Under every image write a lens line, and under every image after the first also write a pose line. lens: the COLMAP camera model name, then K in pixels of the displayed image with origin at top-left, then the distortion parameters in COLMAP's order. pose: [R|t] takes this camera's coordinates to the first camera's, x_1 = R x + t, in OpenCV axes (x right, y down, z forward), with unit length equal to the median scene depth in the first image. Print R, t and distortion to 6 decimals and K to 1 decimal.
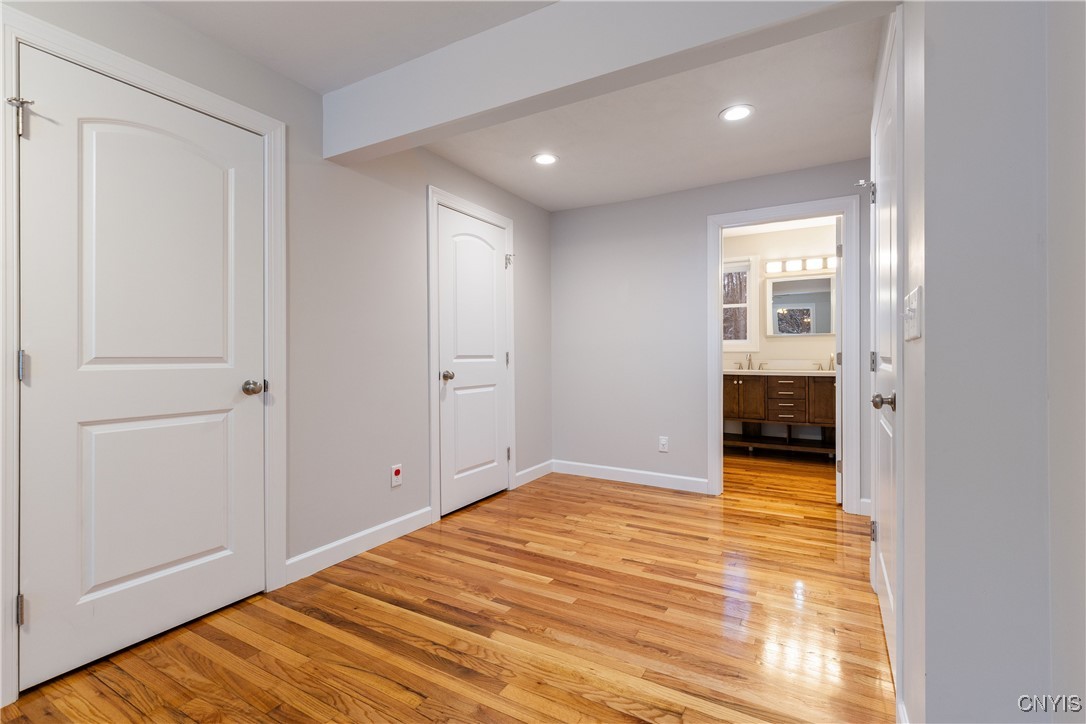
lens RADIAL K [[494.8, 0, 543.2], [0, 494.8, 368.1], [0, 0, 1]] dist [0.005899, -0.001167]
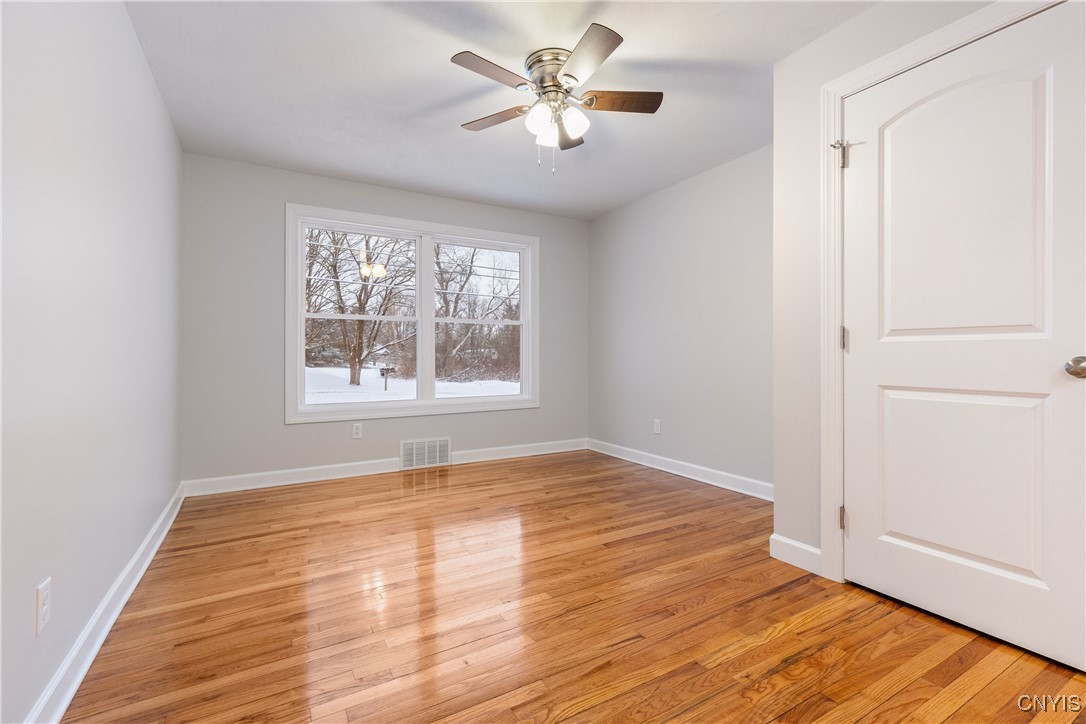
lens RADIAL K [[494.8, 0, 542.2], [0, 494.8, 353.0], [0, 0, 1]] dist [0.005899, -0.001167]
pose [[-0.504813, 0.013338, -0.863126, 0.477521], [-0.010352, 0.999715, 0.021503, 0.014912], [0.863167, 0.019790, -0.504531, 0.881834]]
